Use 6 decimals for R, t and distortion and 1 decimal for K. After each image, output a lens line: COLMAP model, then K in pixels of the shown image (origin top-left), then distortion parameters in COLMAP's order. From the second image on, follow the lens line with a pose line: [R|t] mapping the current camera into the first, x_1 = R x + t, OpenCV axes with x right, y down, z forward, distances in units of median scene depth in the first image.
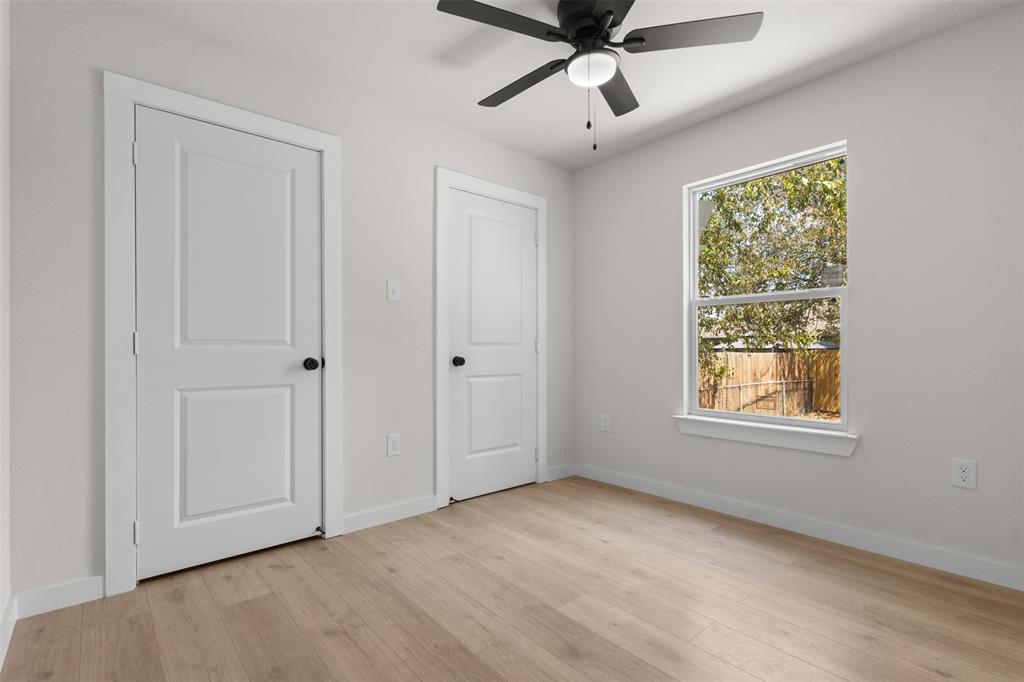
lens RADIAL K [[475.3, 0, 511.1], [0, 475.3, 342.8], [0, 0, 1]] dist [0.001855, 0.000364]
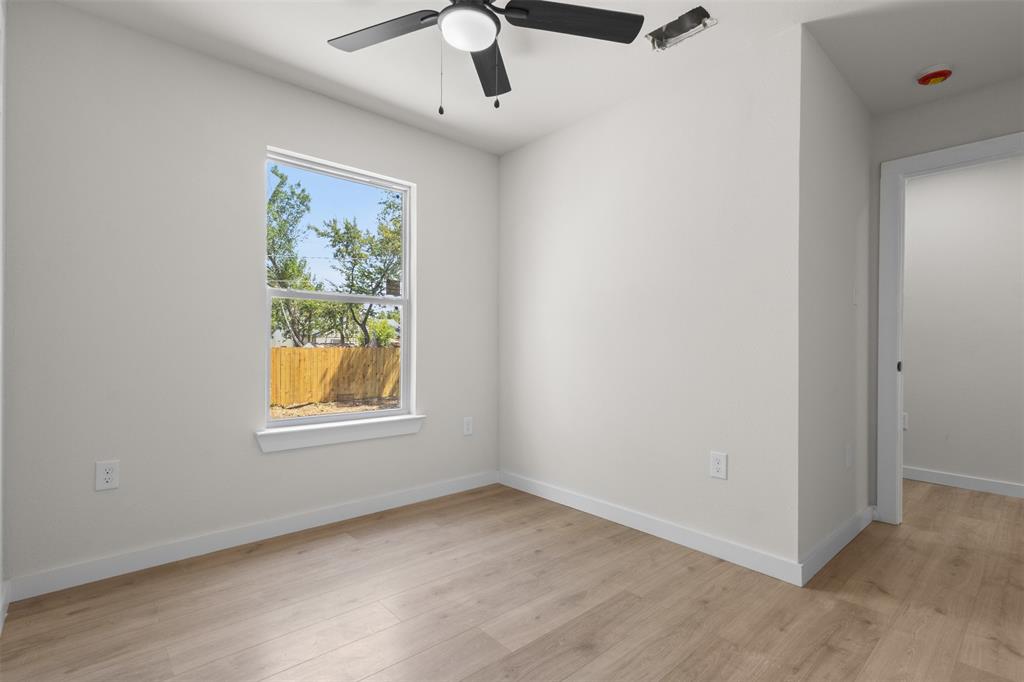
lens RADIAL K [[475.3, 0, 511.1], [0, 475.3, 342.8], [0, 0, 1]] dist [0.001855, 0.000364]
pose [[-0.010507, 0.021711, 0.999709, -0.611658], [-0.010381, 0.999708, -0.021820, 0.027187], [-0.999891, -0.010607, -0.010279, 0.822919]]
